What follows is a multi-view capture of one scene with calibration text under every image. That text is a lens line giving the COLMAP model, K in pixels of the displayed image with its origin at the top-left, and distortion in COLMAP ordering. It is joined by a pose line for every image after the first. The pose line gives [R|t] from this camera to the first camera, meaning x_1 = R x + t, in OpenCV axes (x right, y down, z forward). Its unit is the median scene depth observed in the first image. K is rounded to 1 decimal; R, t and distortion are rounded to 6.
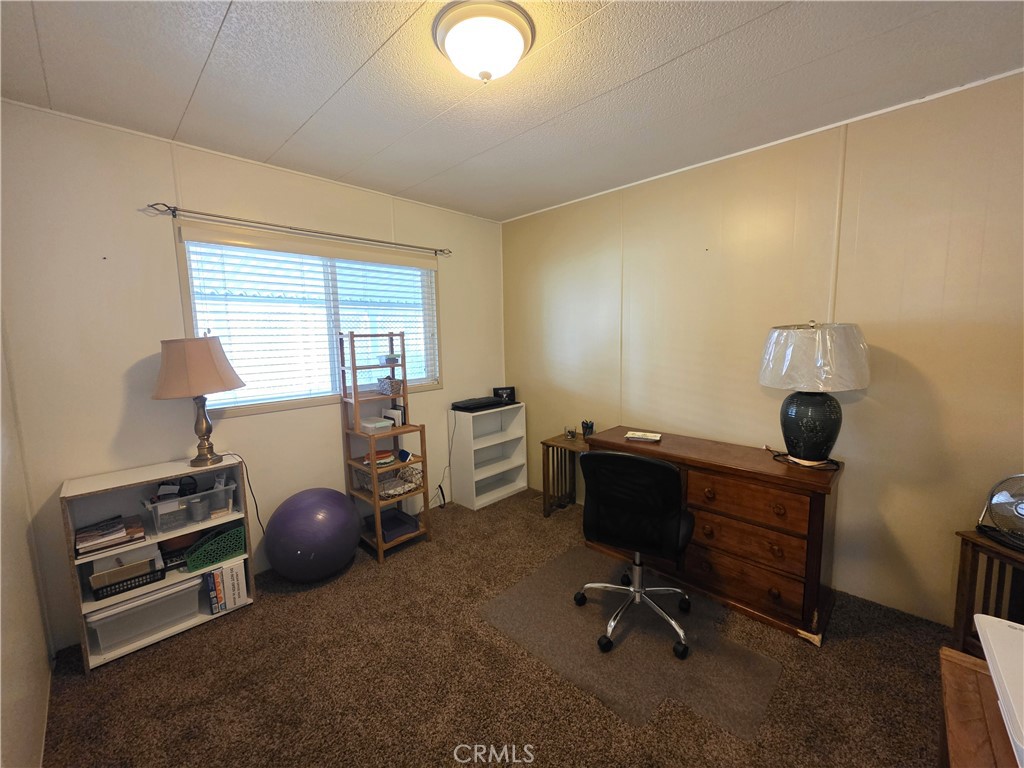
lens RADIAL K [[408.1, 0, 513.6], [0, 408.1, 377.8], [0, 0, 1]] dist [-0.001133, 0.002238]
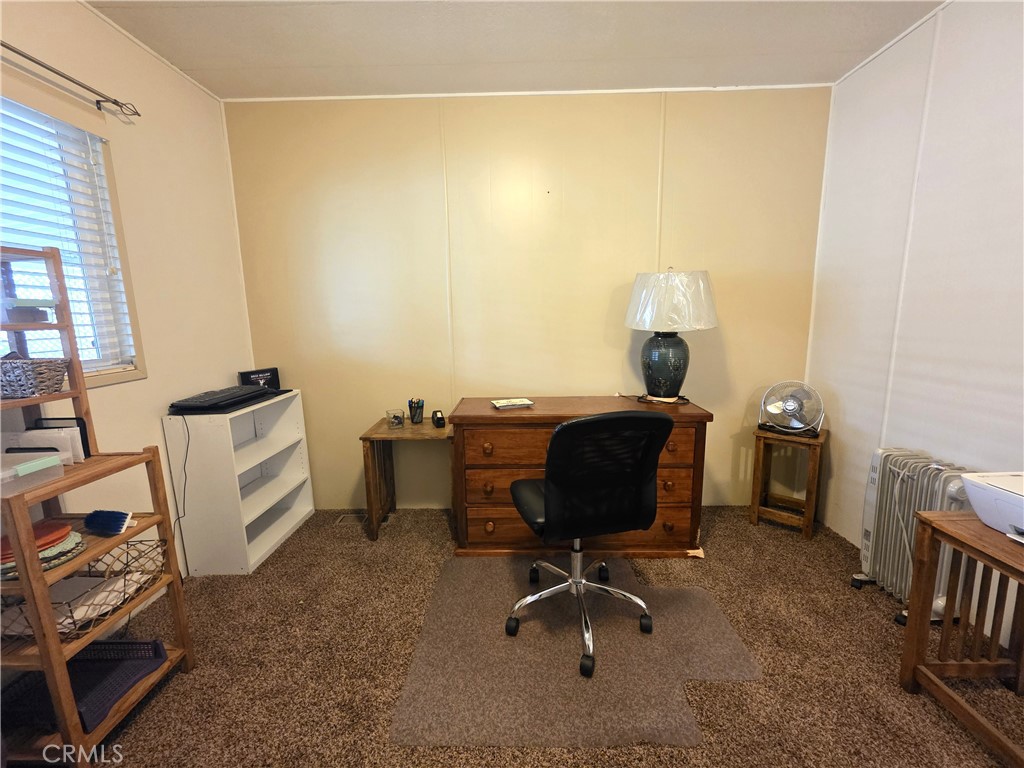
lens RADIAL K [[408.1, 0, 513.6], [0, 408.1, 377.8], [0, 0, 1]] dist [-0.001133, 0.002238]
pose [[0.726916, -0.099478, 0.679483, -0.222241], [0.076455, 0.995024, 0.063882, 0.033488], [-0.682457, 0.005513, 0.730905, 0.339939]]
